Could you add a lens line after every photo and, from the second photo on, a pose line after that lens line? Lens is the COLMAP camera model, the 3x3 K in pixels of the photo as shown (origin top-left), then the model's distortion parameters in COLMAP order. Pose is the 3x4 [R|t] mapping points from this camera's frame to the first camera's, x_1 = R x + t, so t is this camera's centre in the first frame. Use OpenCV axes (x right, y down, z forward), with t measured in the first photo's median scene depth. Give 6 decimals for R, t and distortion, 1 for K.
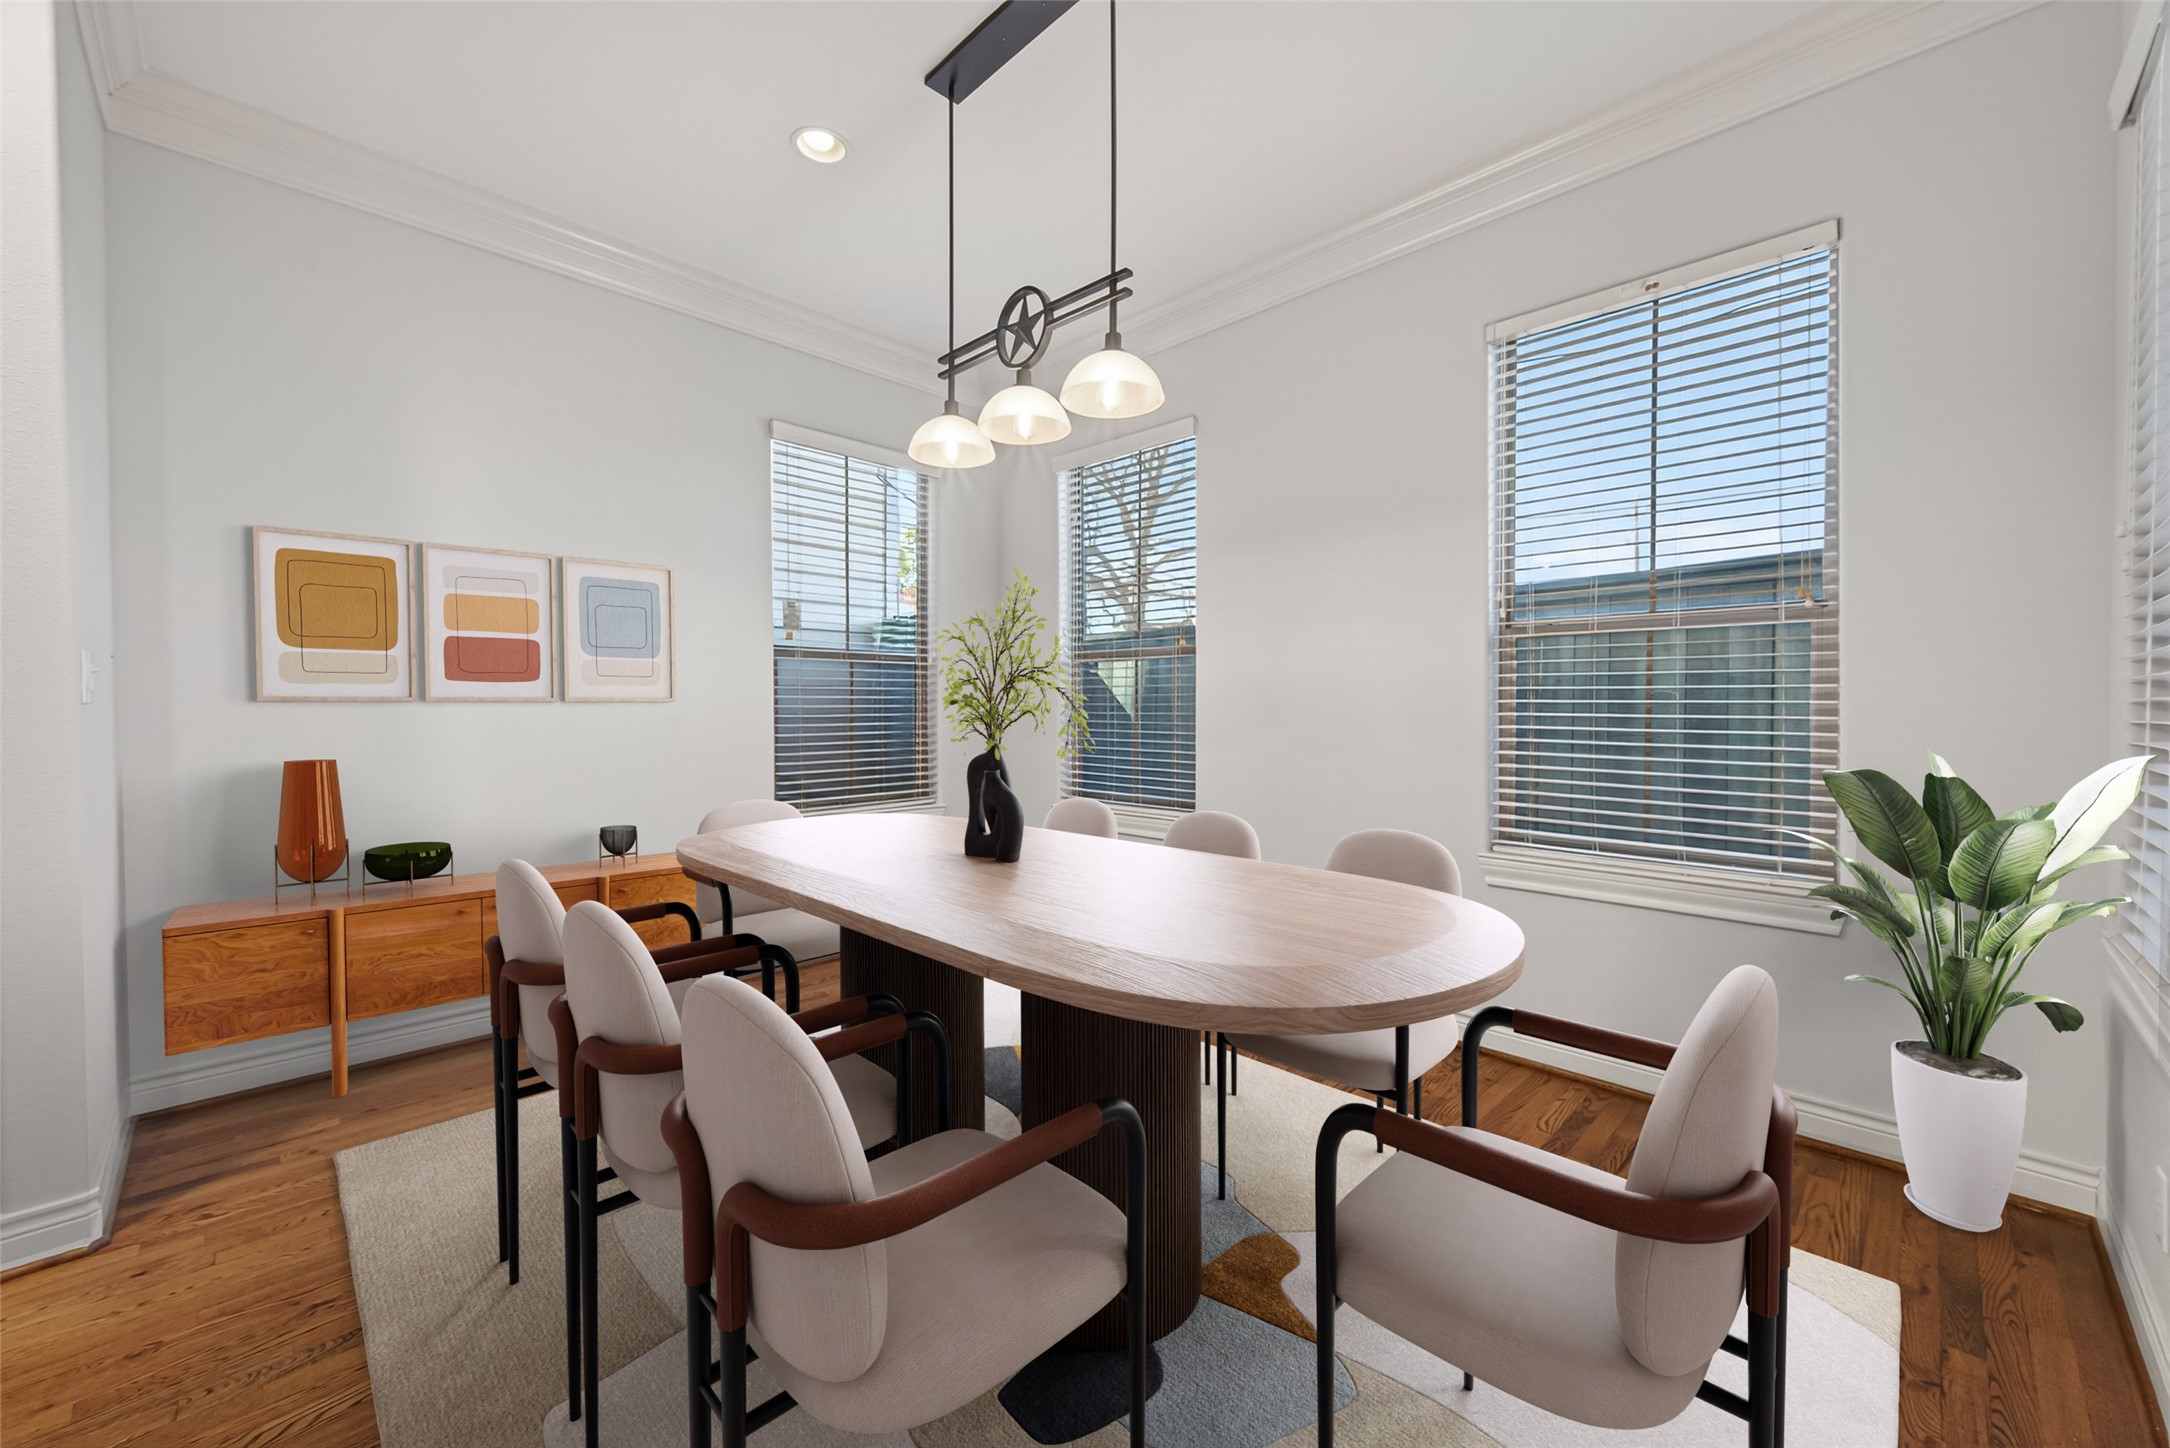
lens RADIAL K [[843.9, 0, 1085.3], [0, 843.9, 720.5], [0, 0, 1]] dist [0.000597, 0.000227]
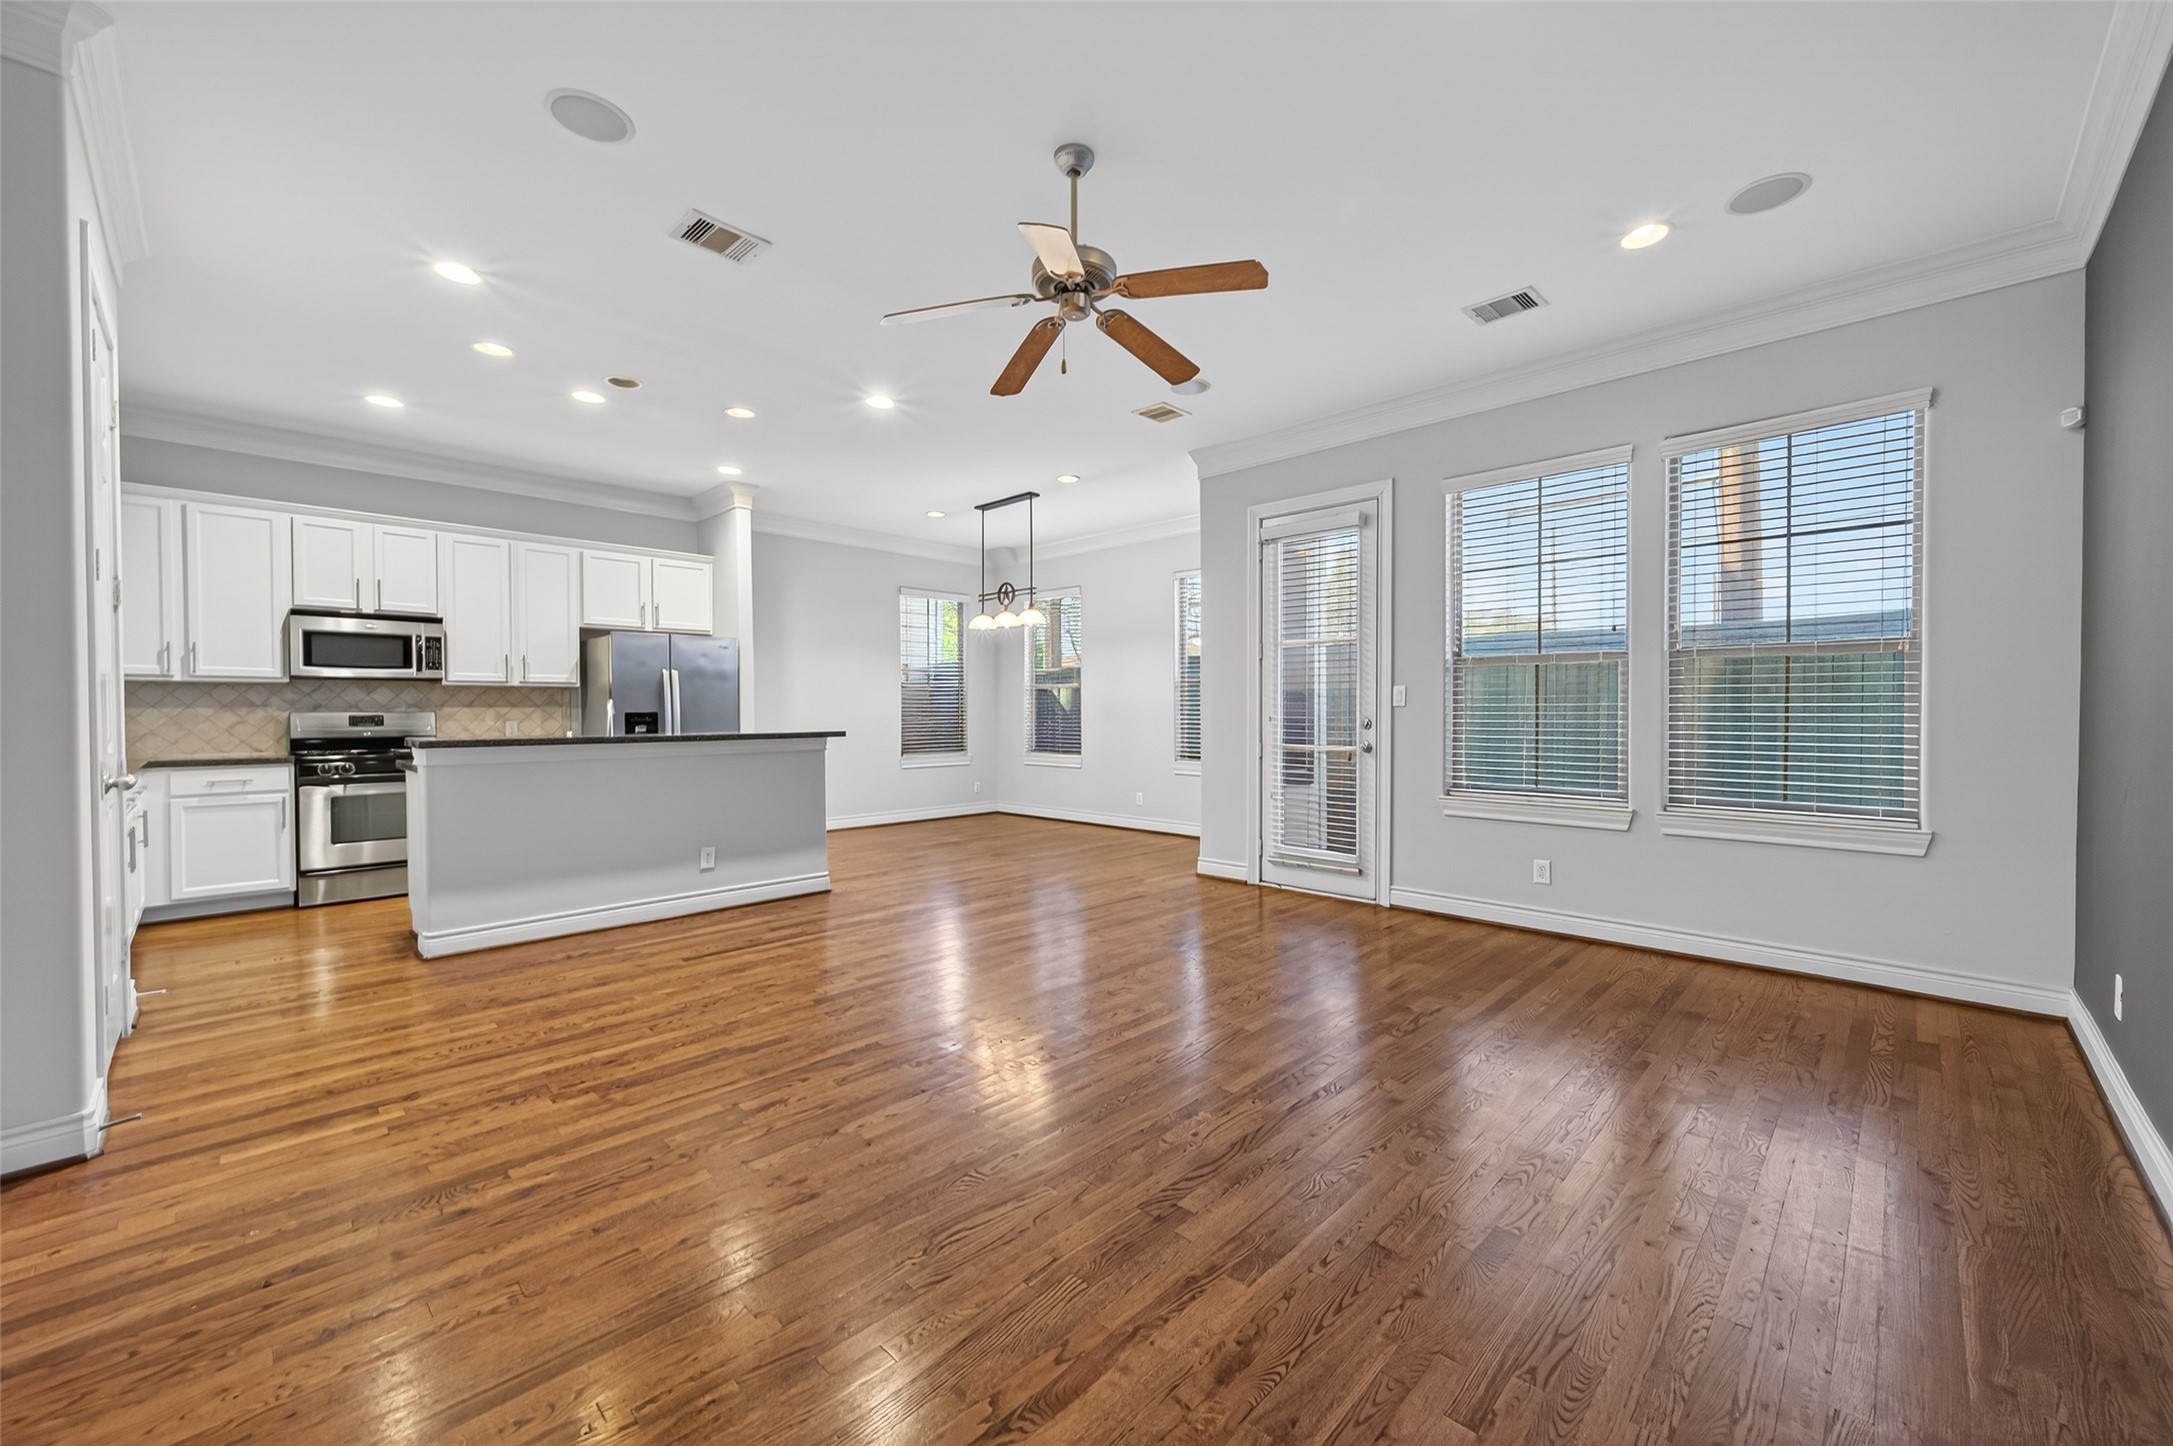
lens RADIAL K [[845.1, 0, 1084.8], [0, 845.1, 716.9], [0, 0, 1]] dist [0.000597, 0.000227]
pose [[0.999980, -0.001212, 0.006252, 0.205437], [0.001216, 0.999999, -0.000664, 0.008129], [-0.006252, 0.000671, 0.999980, -2.221660]]
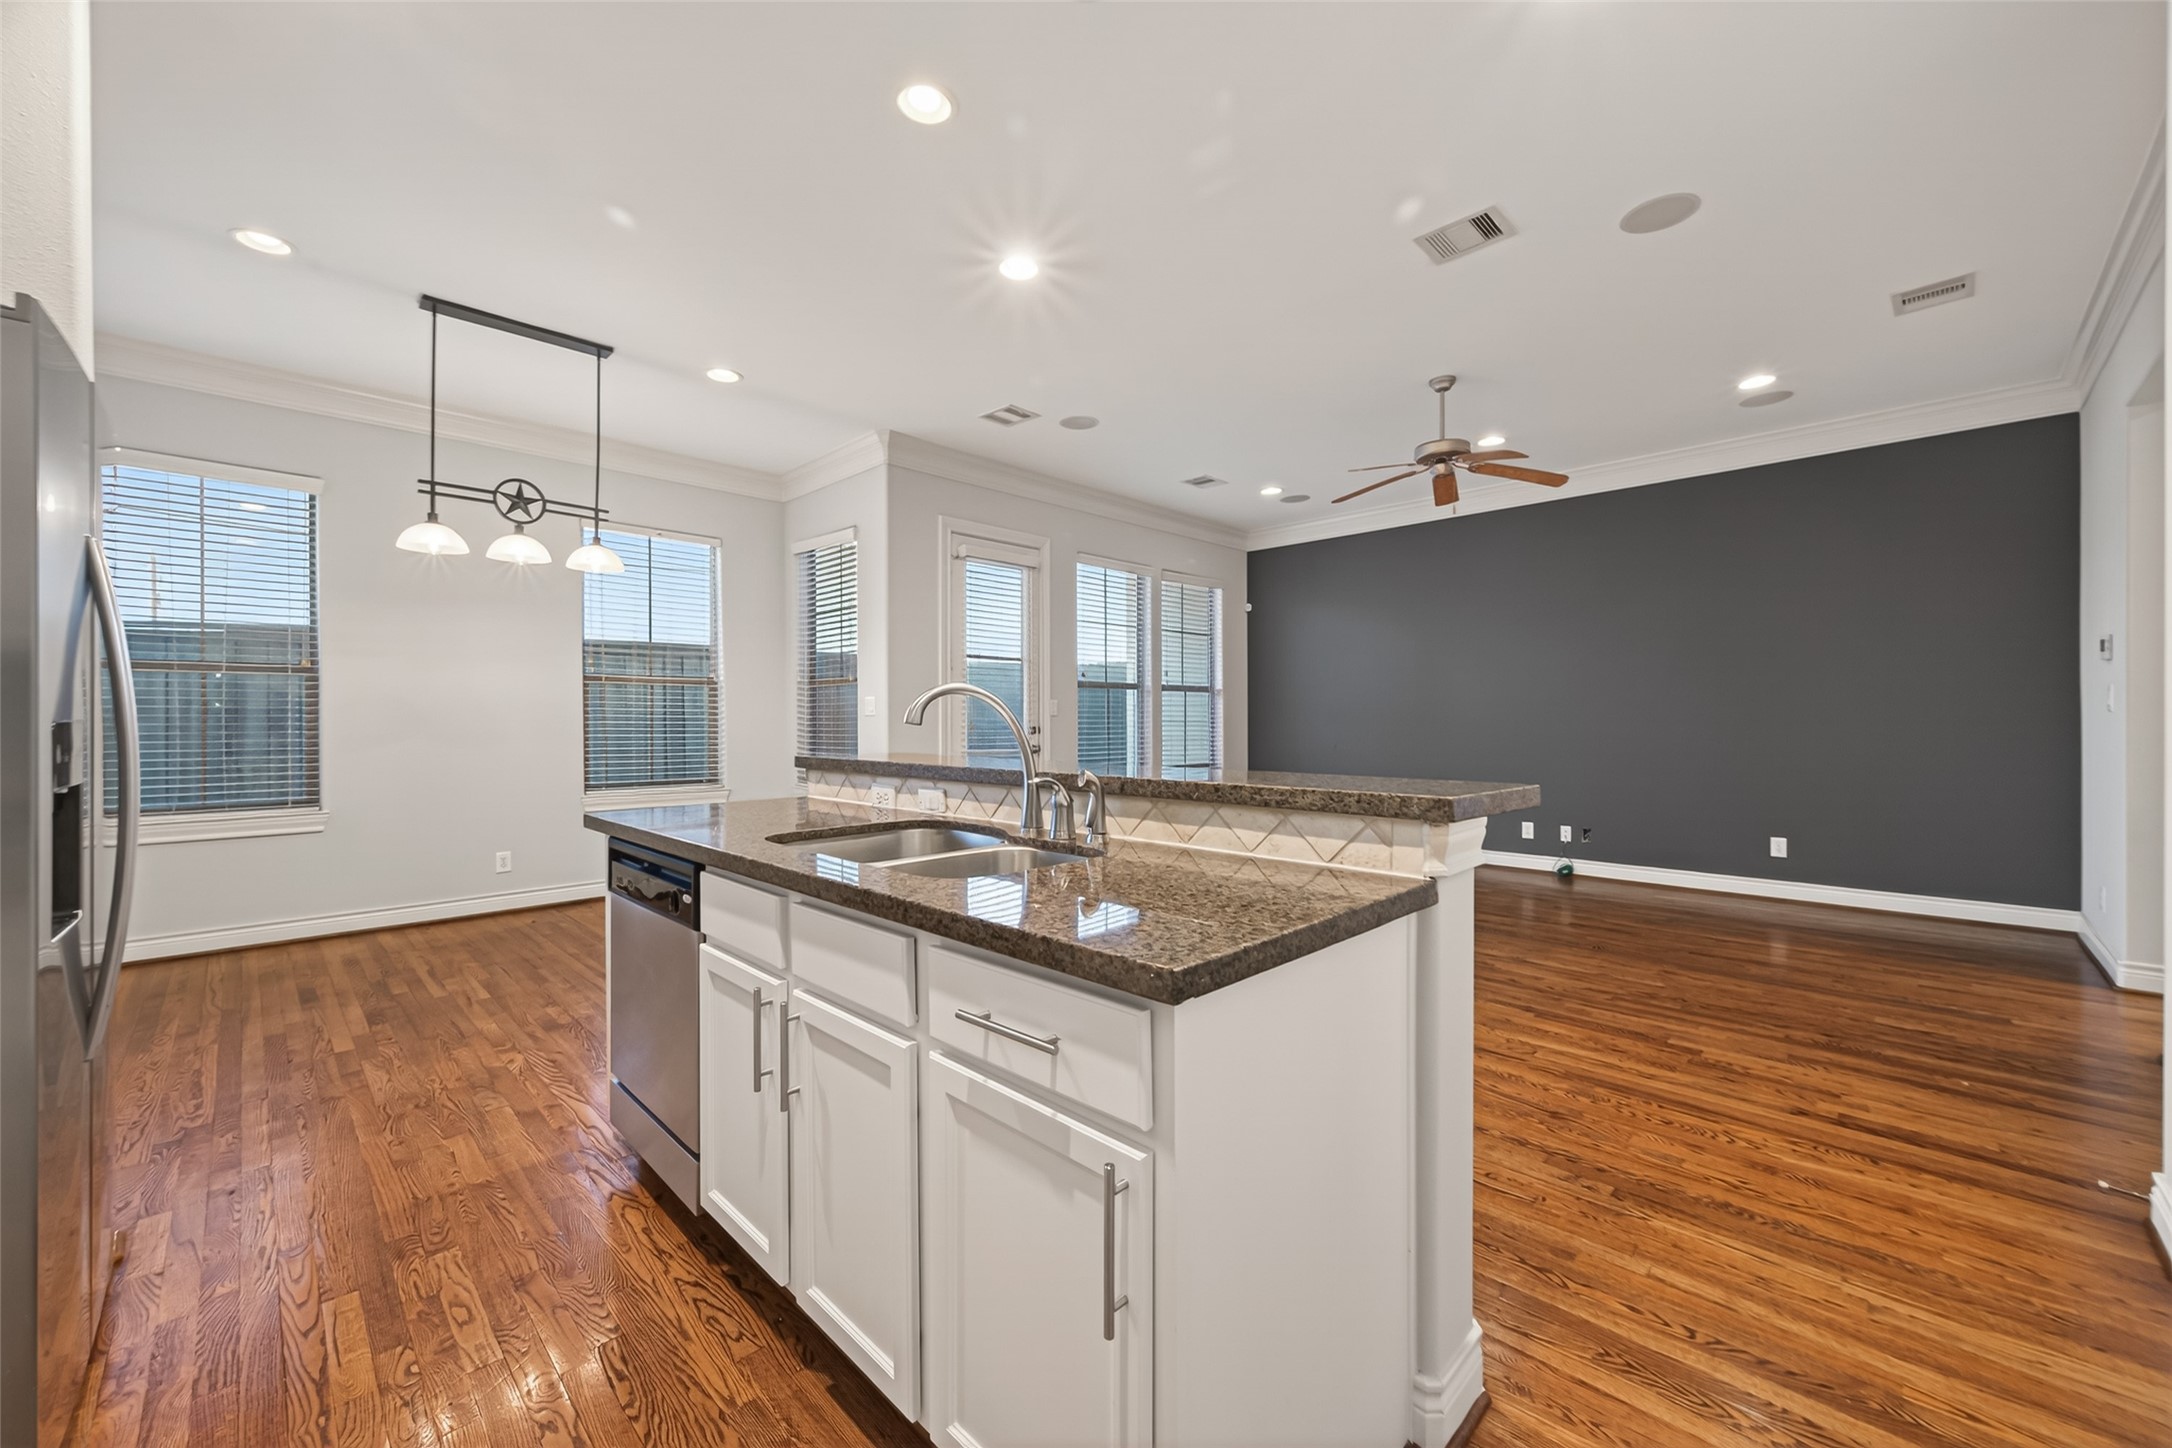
lens RADIAL K [[844.7, 0, 1092.7], [0, 844.7, 724.3], [0, 0, 1]] dist [0.000597, 0.000227]
pose [[0.002567, -0.000331, 0.999997, -1.788964], [0.010422, 0.999946, 0.000305, 0.003854], [-0.999942, 0.010421, 0.002570, -0.173796]]
